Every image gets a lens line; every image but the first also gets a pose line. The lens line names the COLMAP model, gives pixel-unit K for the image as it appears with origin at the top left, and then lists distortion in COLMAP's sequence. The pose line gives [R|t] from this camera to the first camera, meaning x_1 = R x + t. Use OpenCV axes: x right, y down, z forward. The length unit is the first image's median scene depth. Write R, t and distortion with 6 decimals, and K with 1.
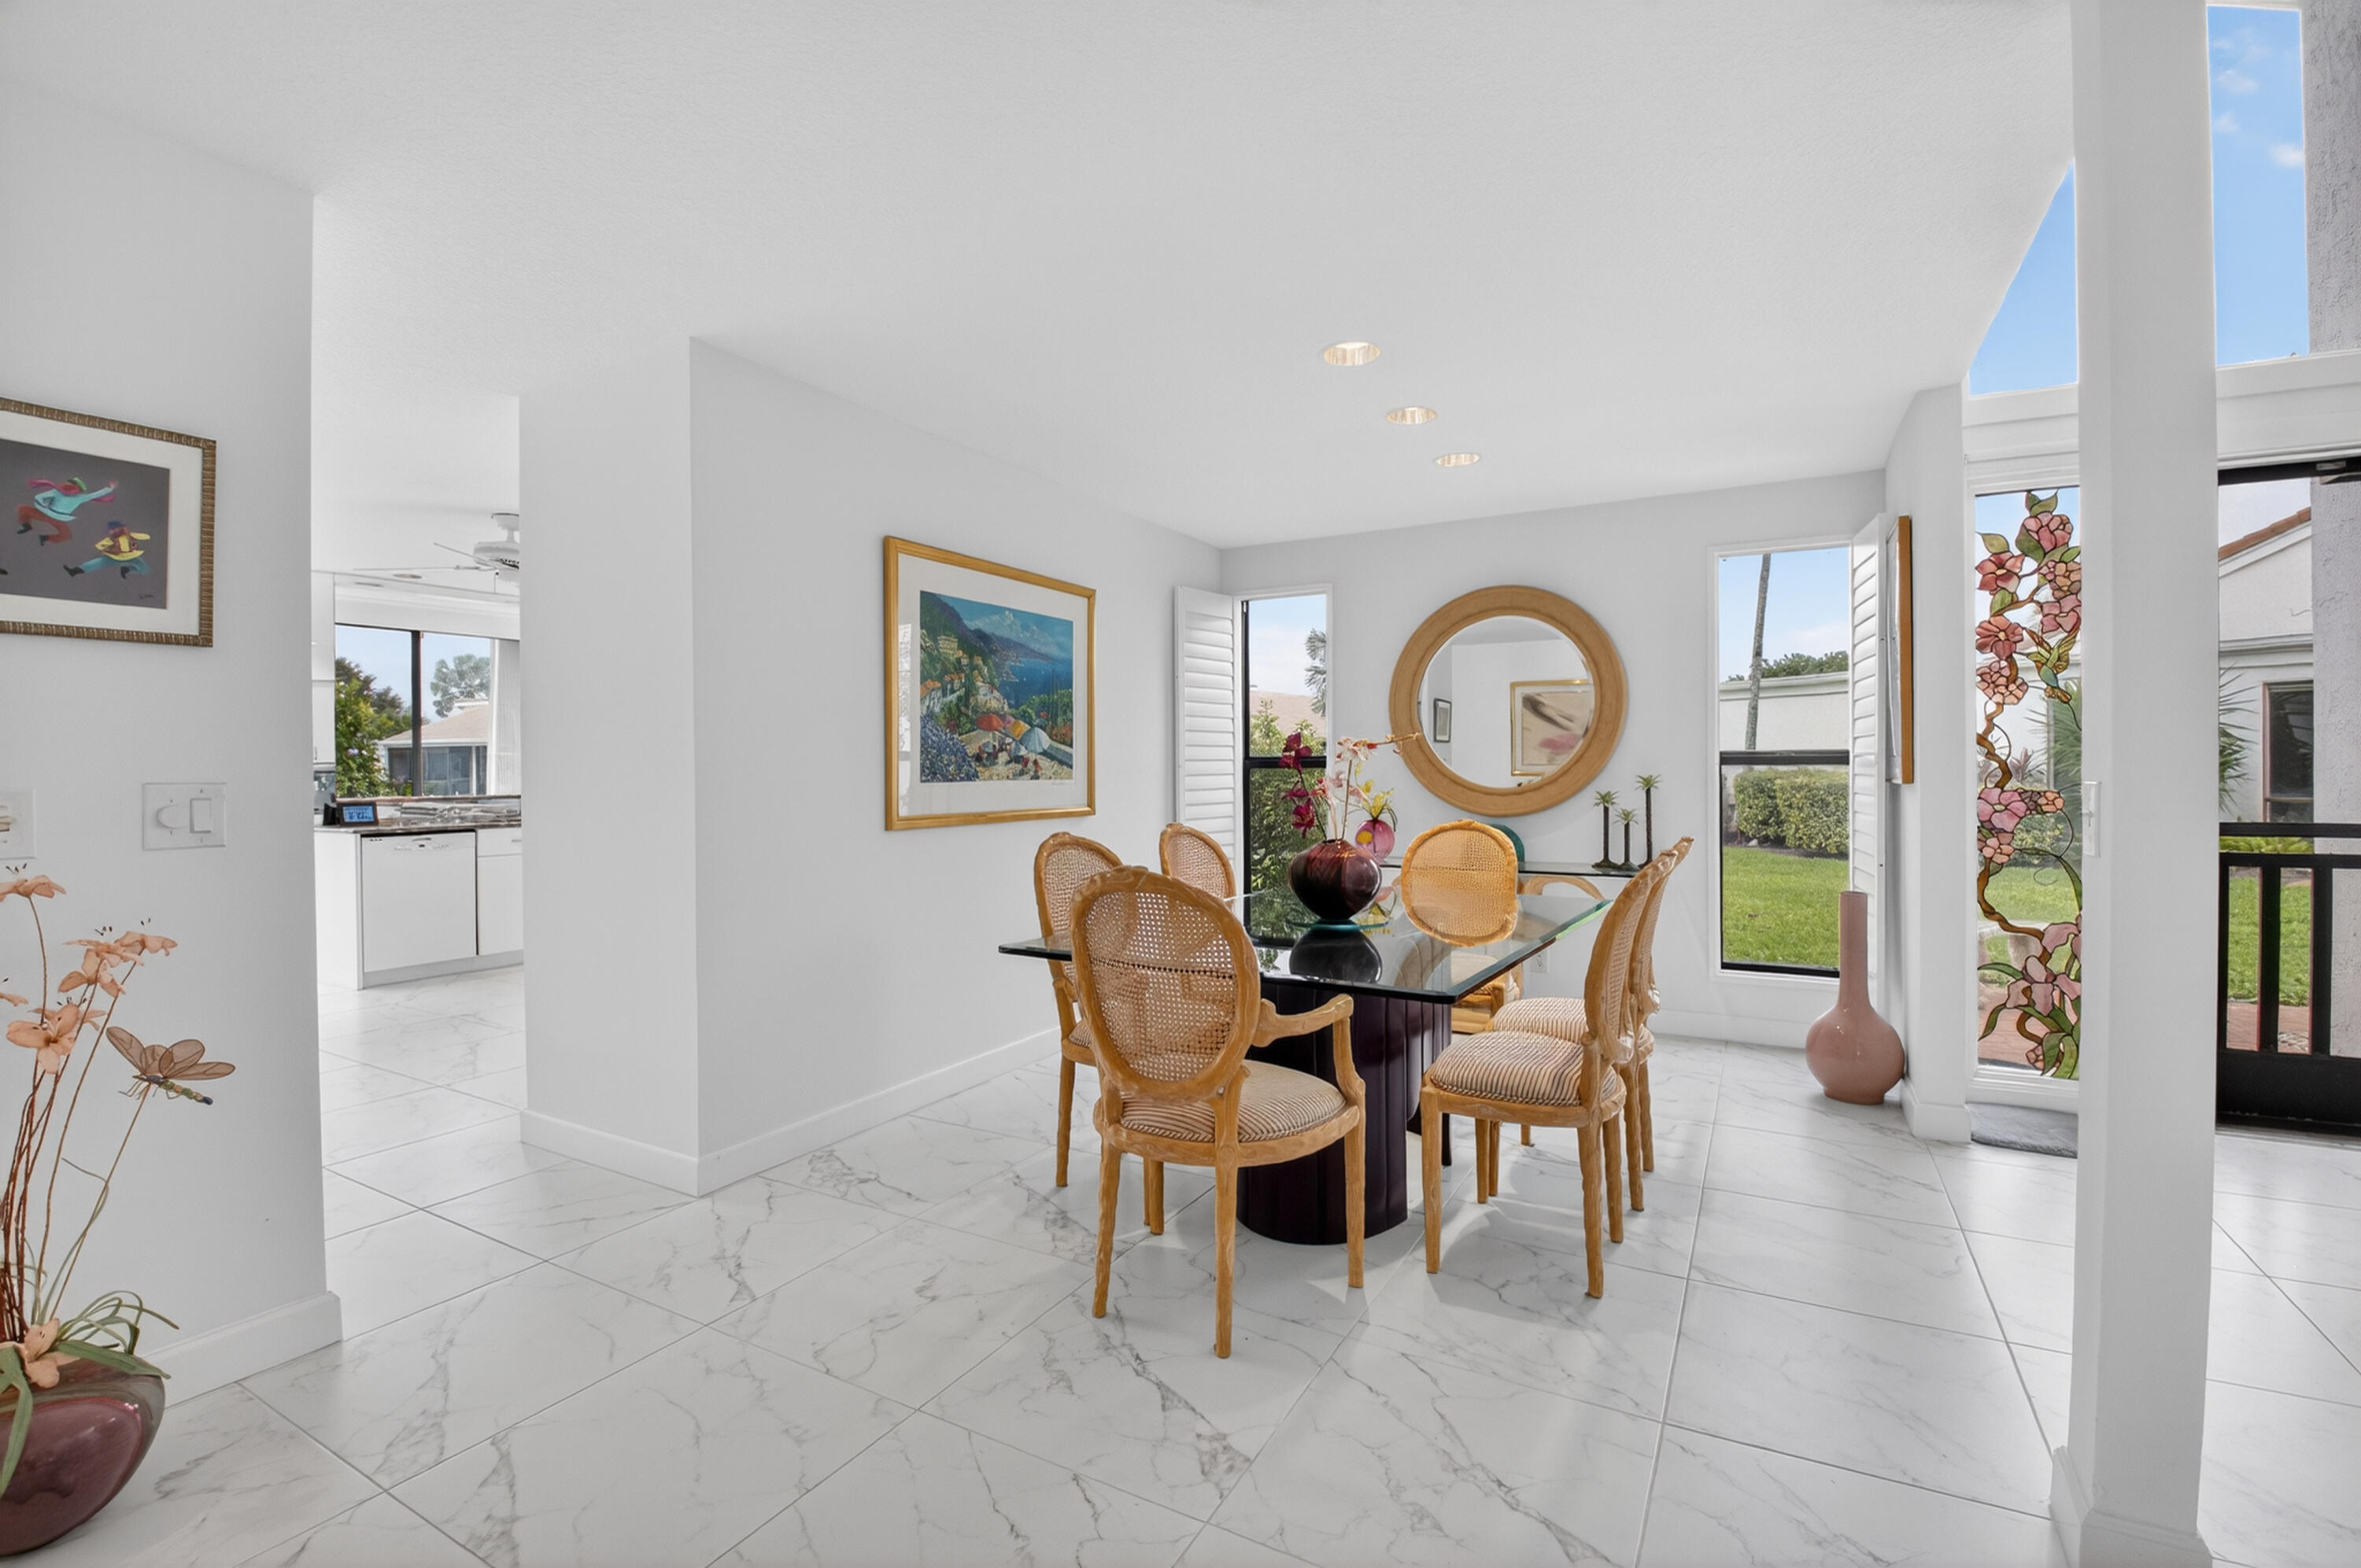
lens RADIAL K [[1043.2, 0, 1181.9], [0, 1043.2, 762.5], [0, 0, 1]] dist [0.002124, -0.021630]
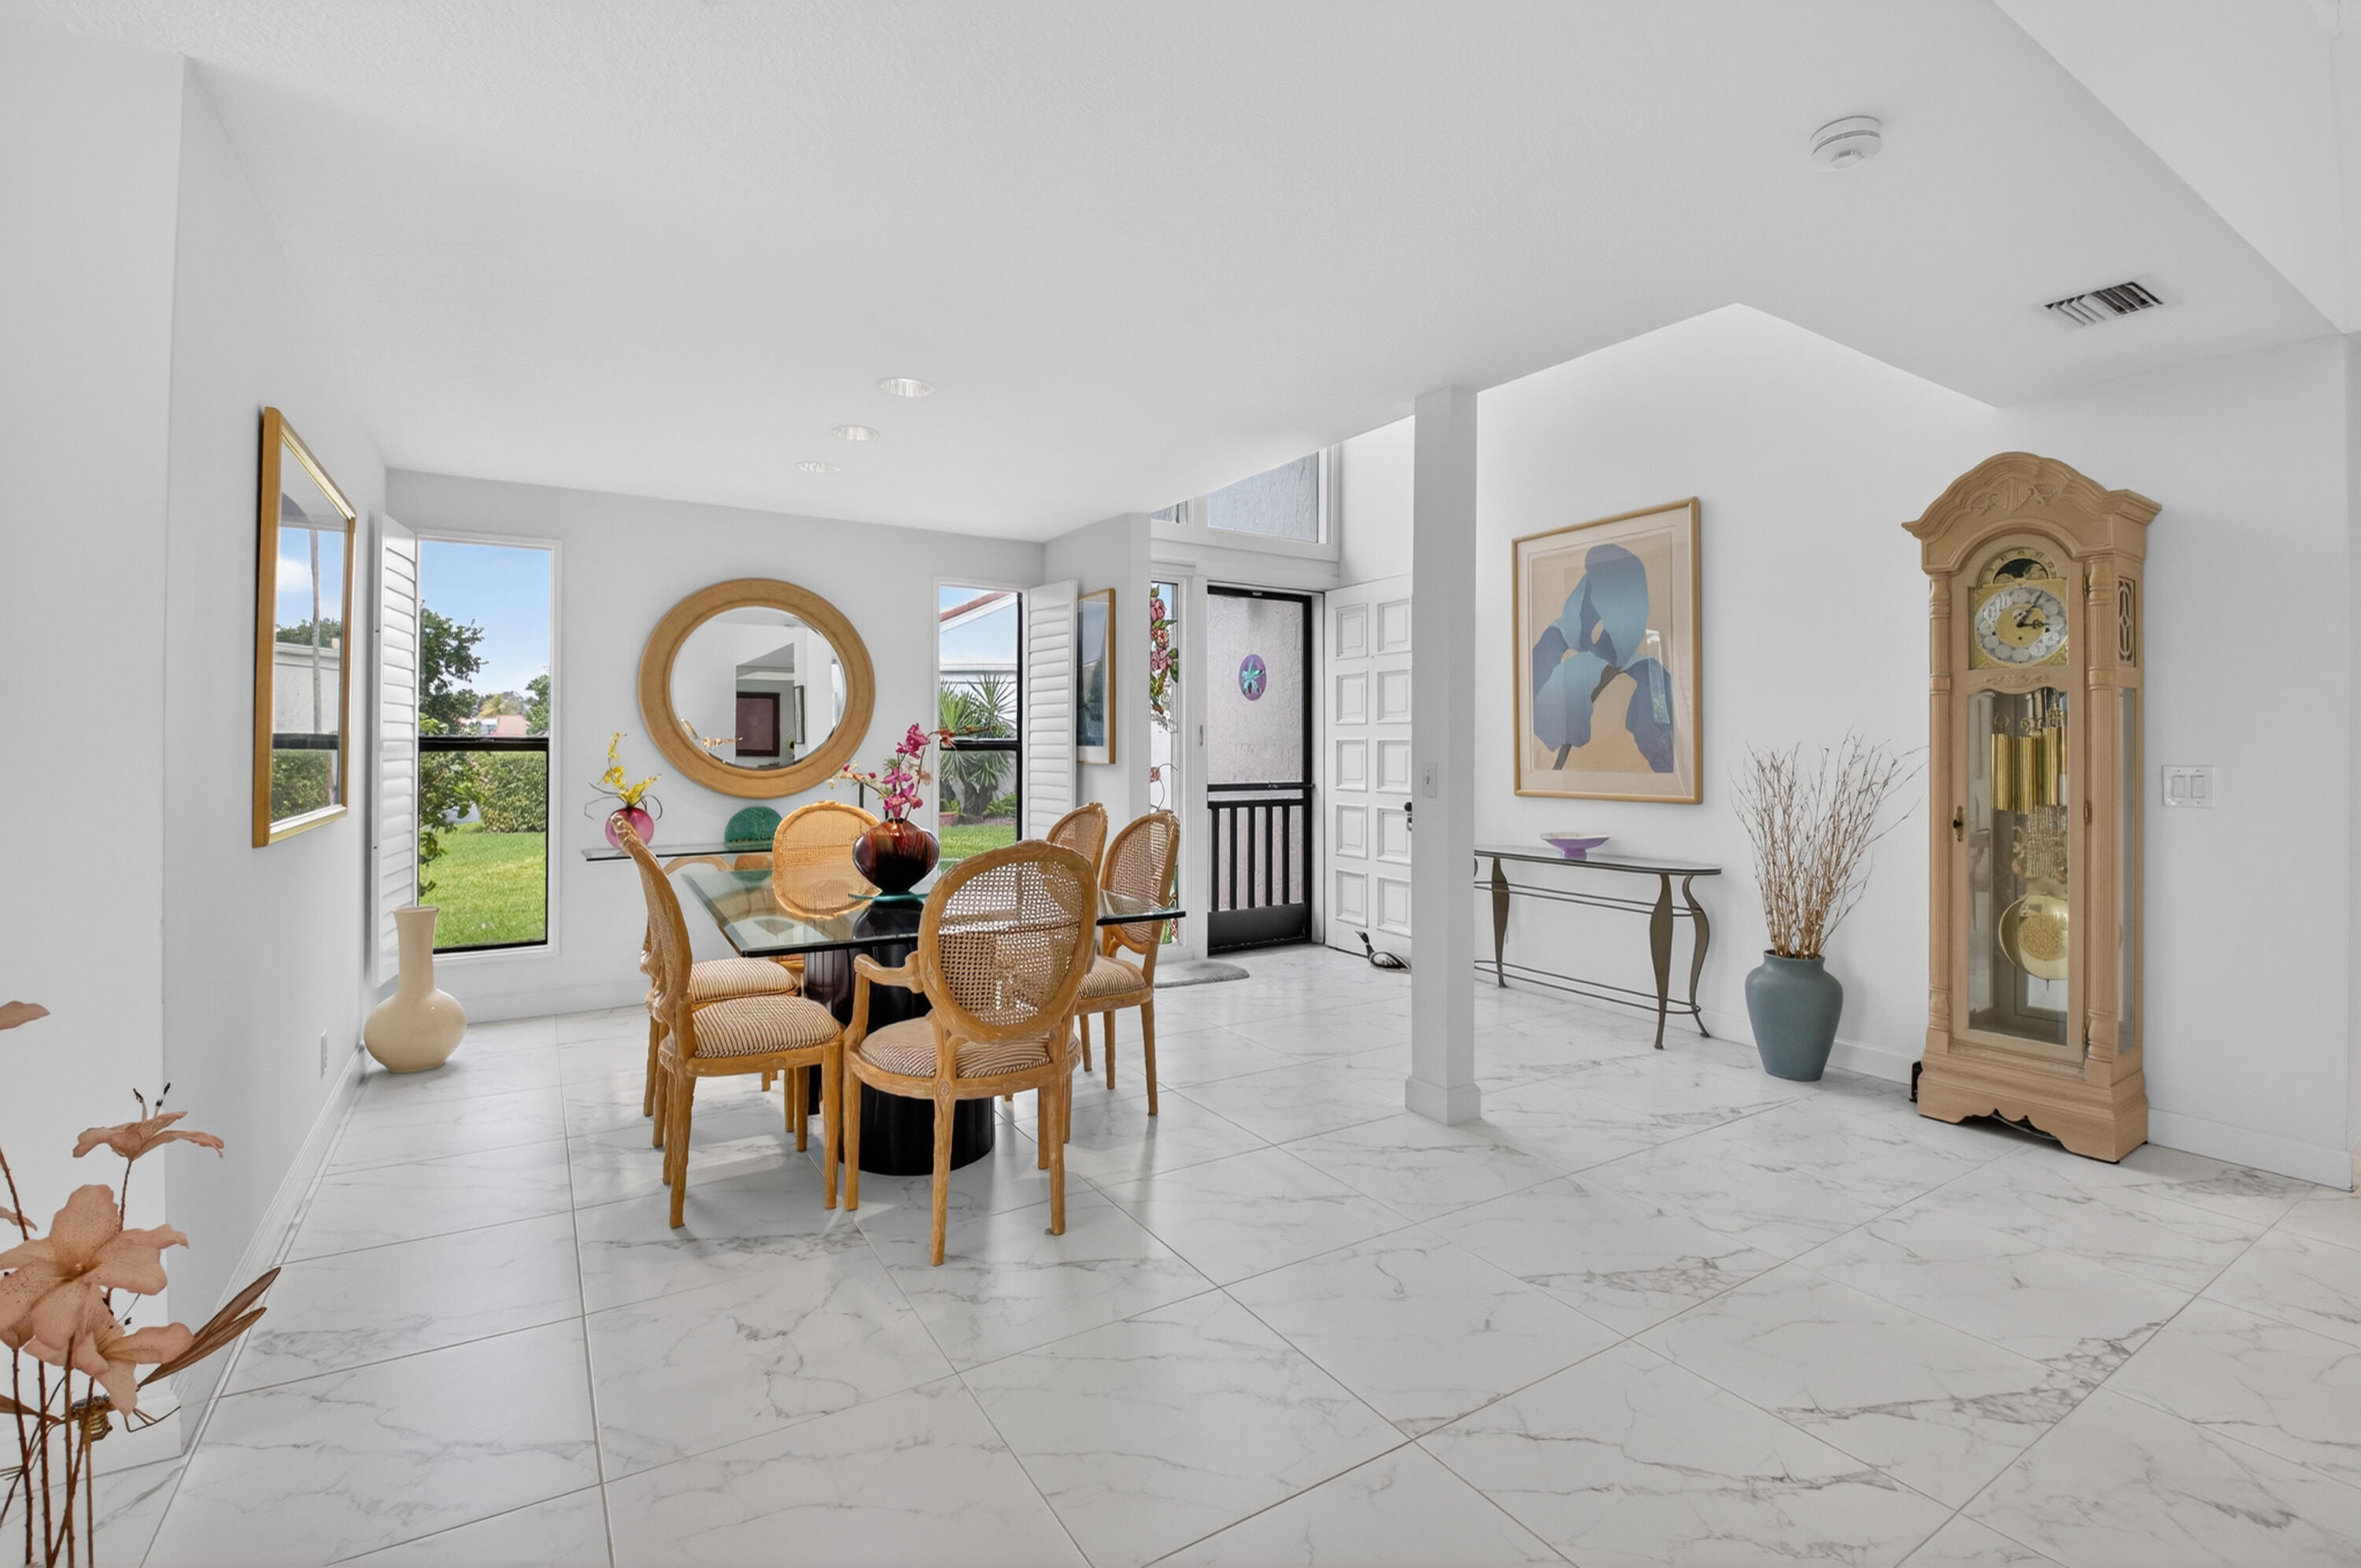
lens RADIAL K [[1061.5, 0, 1187.8], [0, 1061.5, 755.8], [0, 0, 1]] dist [0.002239, -0.022971]
pose [[0.468537, -0.002730, 0.883440, -0.698541], [-0.010498, 0.999907, 0.008658, -0.007490], [-0.883382, -0.013331, 0.468465, 0.193072]]
